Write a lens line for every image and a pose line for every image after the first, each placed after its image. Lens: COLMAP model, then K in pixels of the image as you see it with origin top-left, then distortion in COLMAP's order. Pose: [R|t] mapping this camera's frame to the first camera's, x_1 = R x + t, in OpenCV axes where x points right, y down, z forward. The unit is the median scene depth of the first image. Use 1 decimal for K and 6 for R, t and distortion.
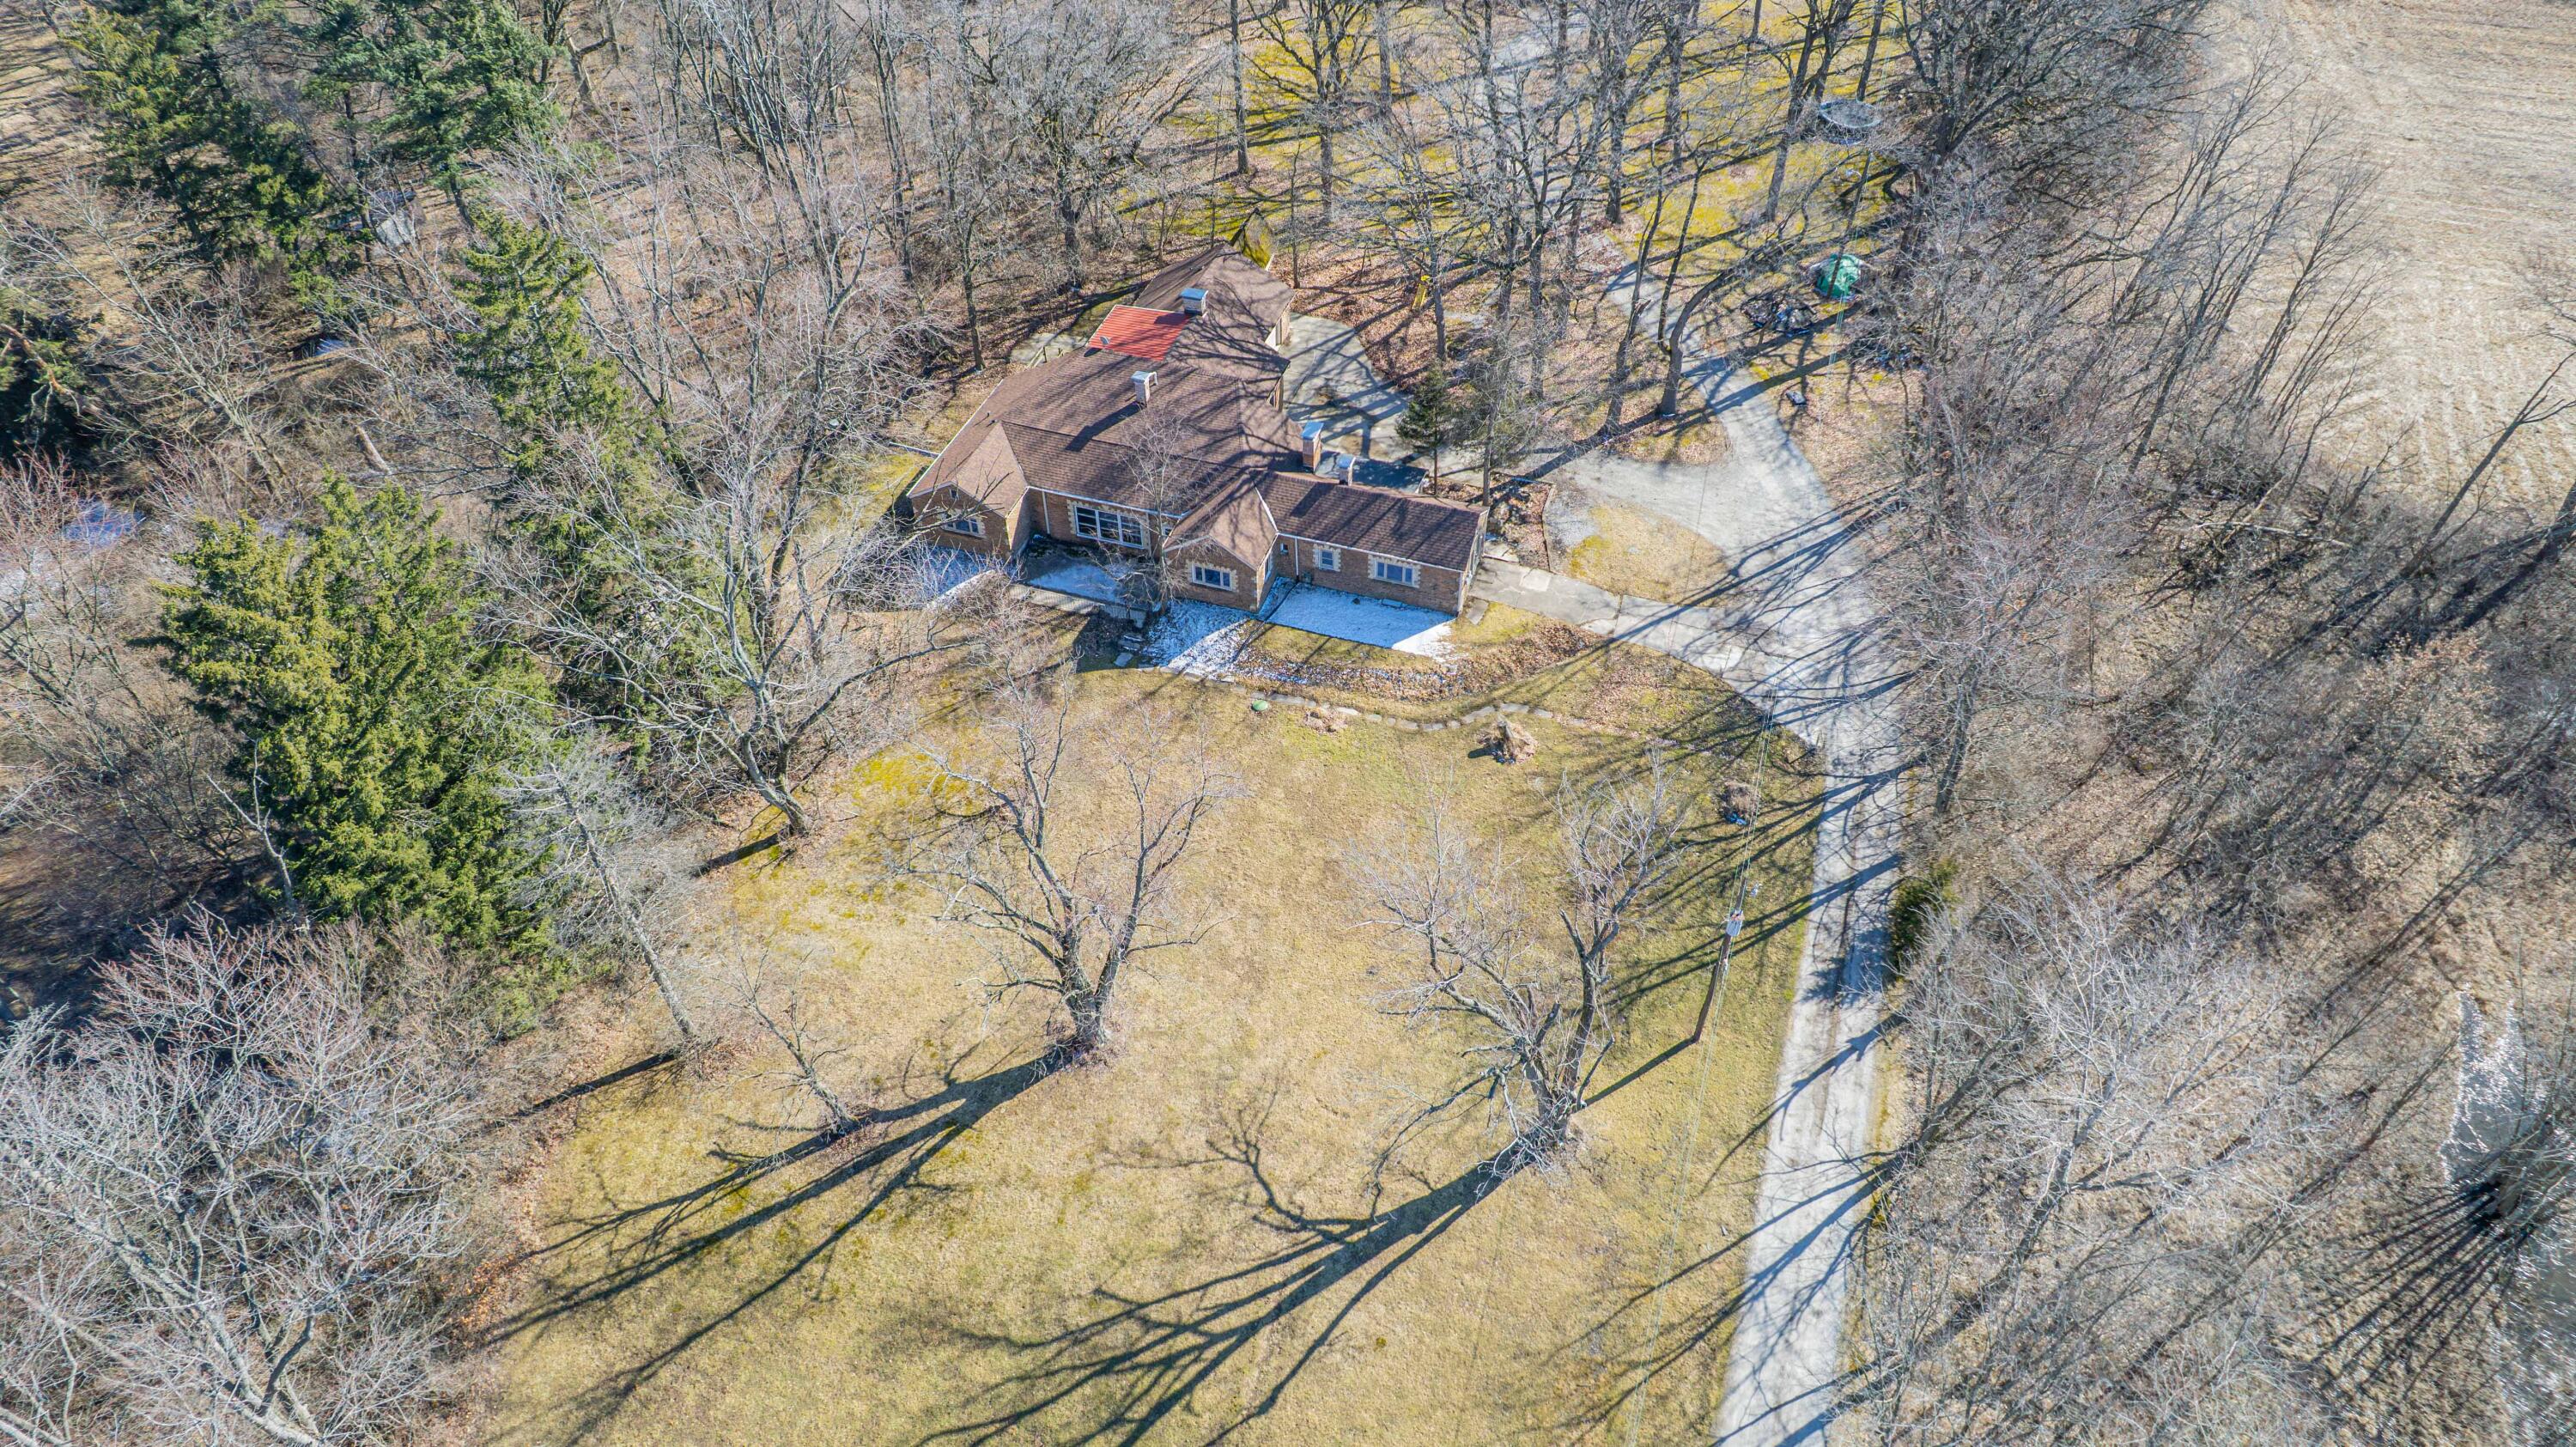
lens RADIAL K [[1634.1, 0, 1298.1], [0, 1634.1, 716.1], [0, 0, 1]] dist [-0.066327, 0.053188]
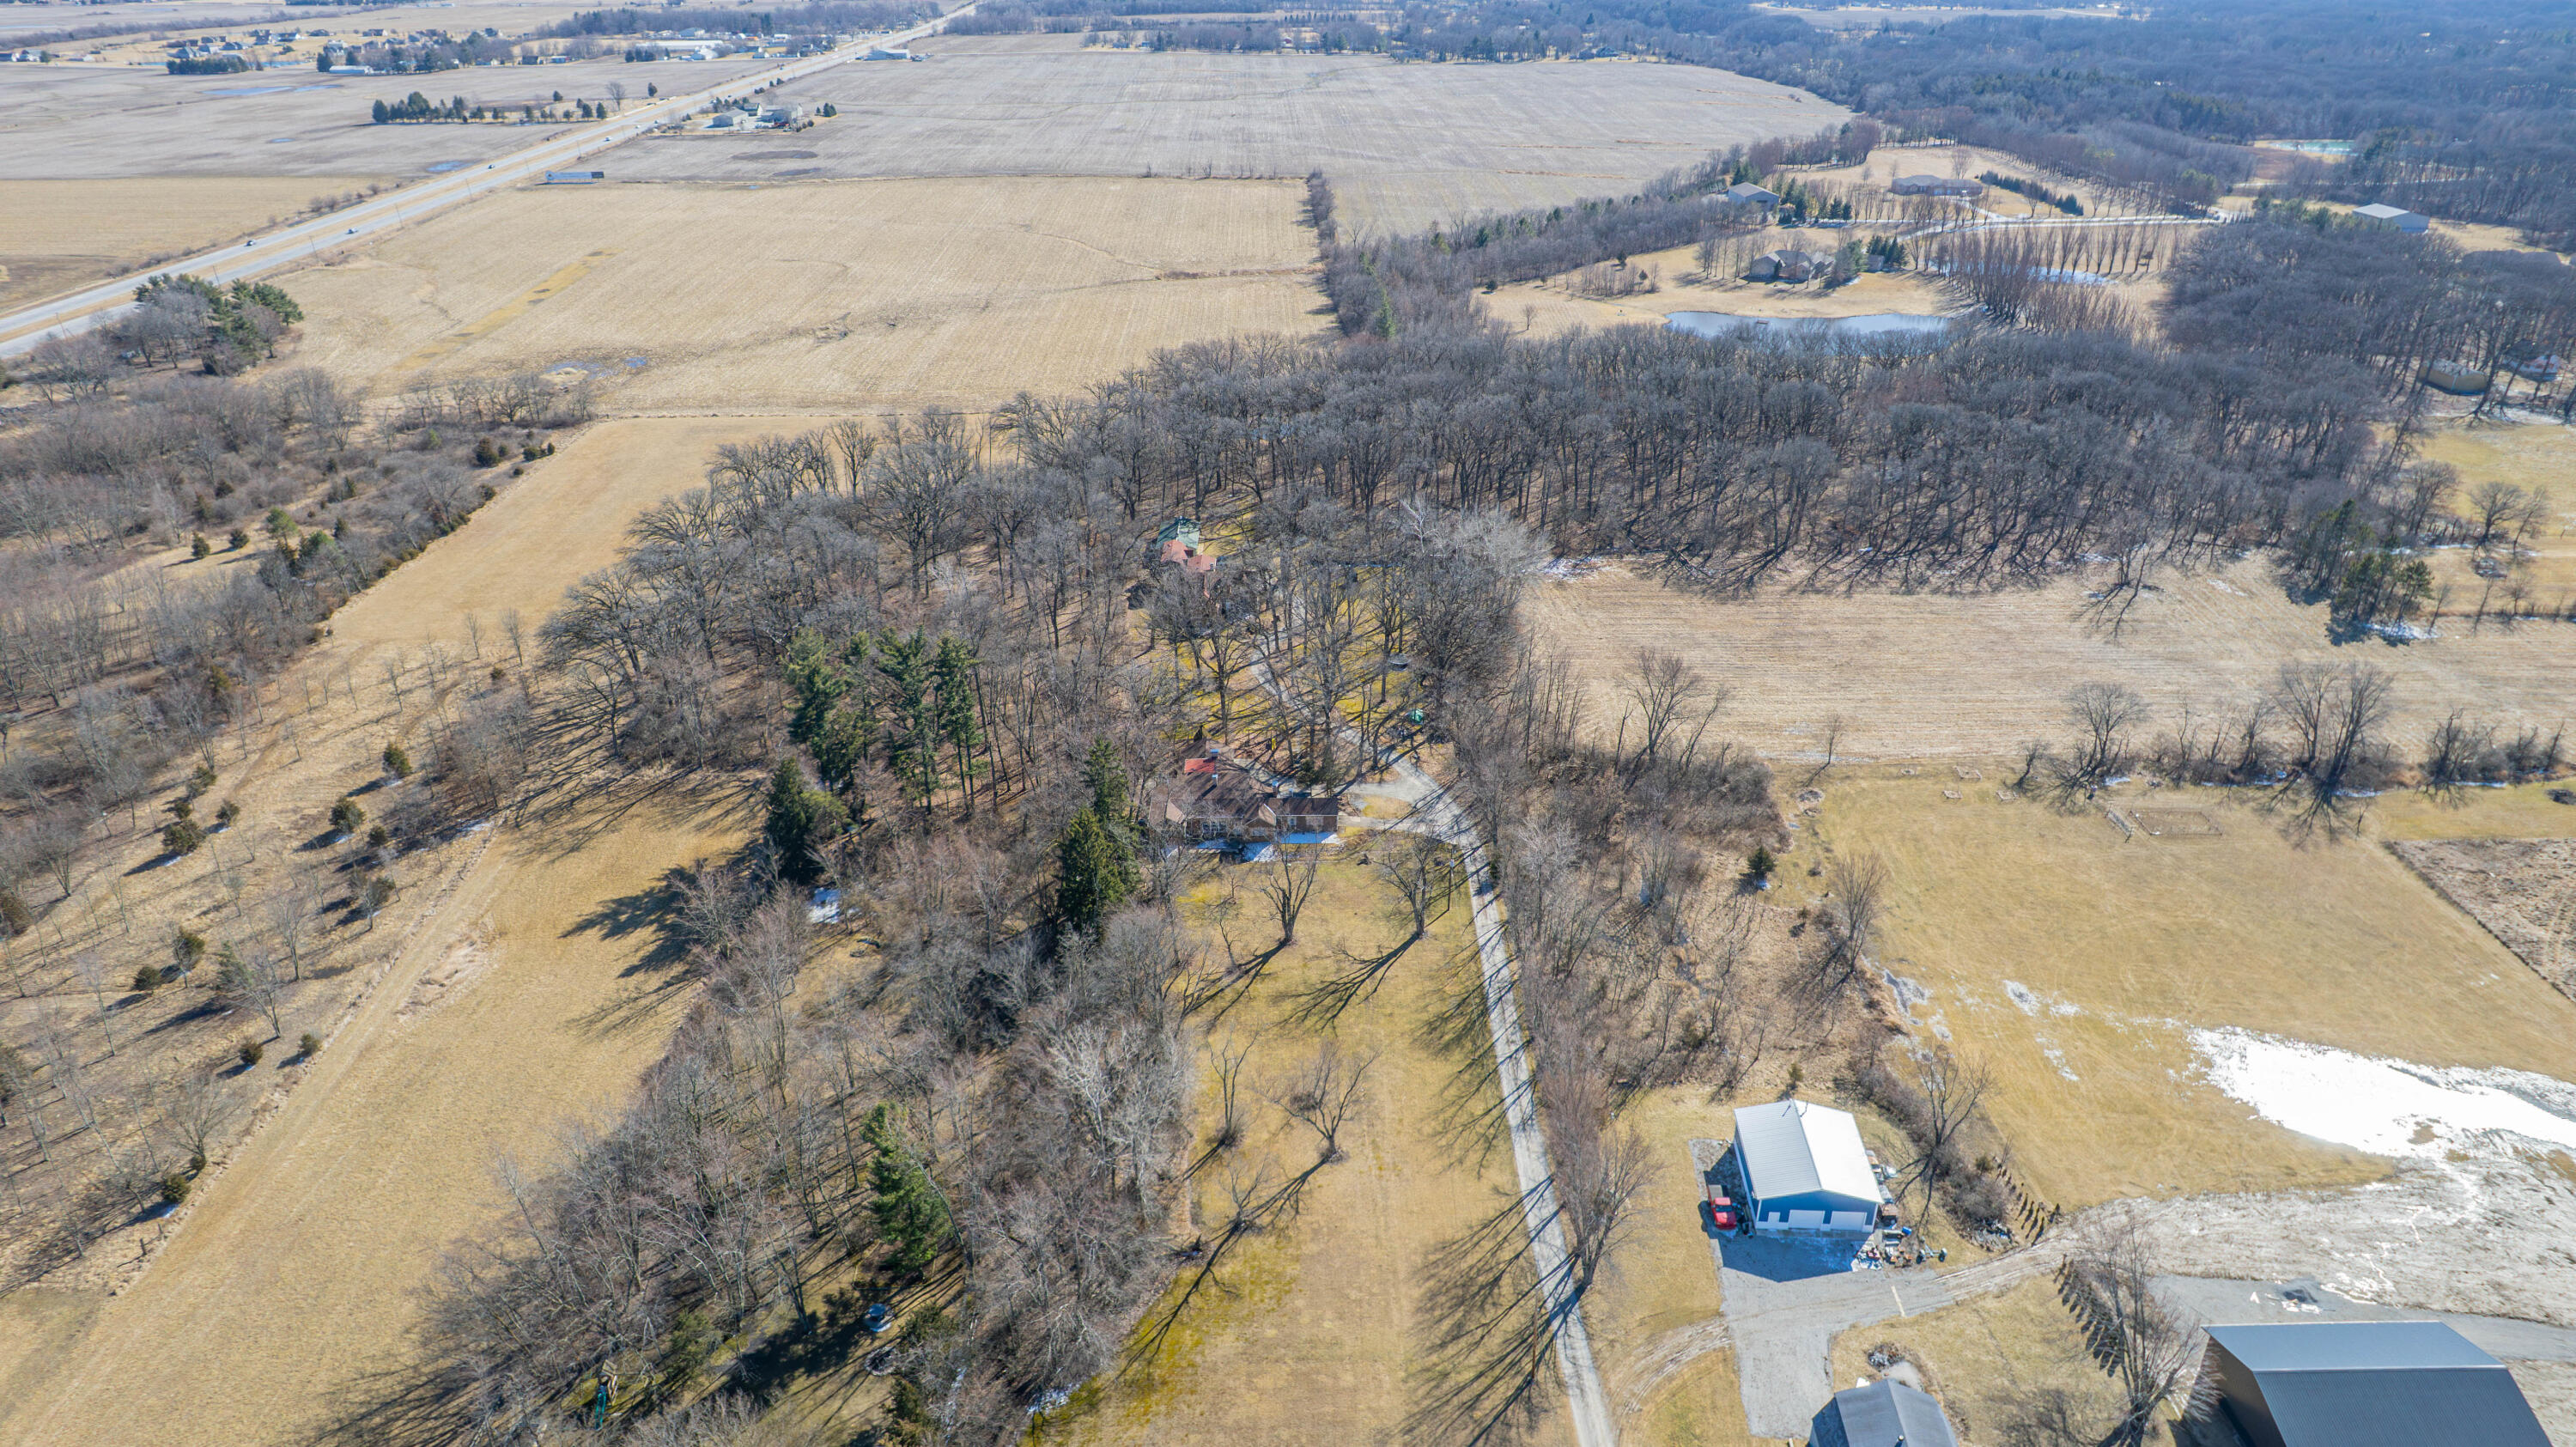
lens RADIAL K [[1634.1, 0, 1299.5], [0, 1634.1, 714.2], [0, 0, 1]] dist [-0.066327, 0.053188]
pose [[0.943469, -0.140695, 0.300120, -0.887770], [0.231736, 0.927368, -0.293746, 0.640849], [-0.236993, 0.346689, 0.907547, -1.909982]]
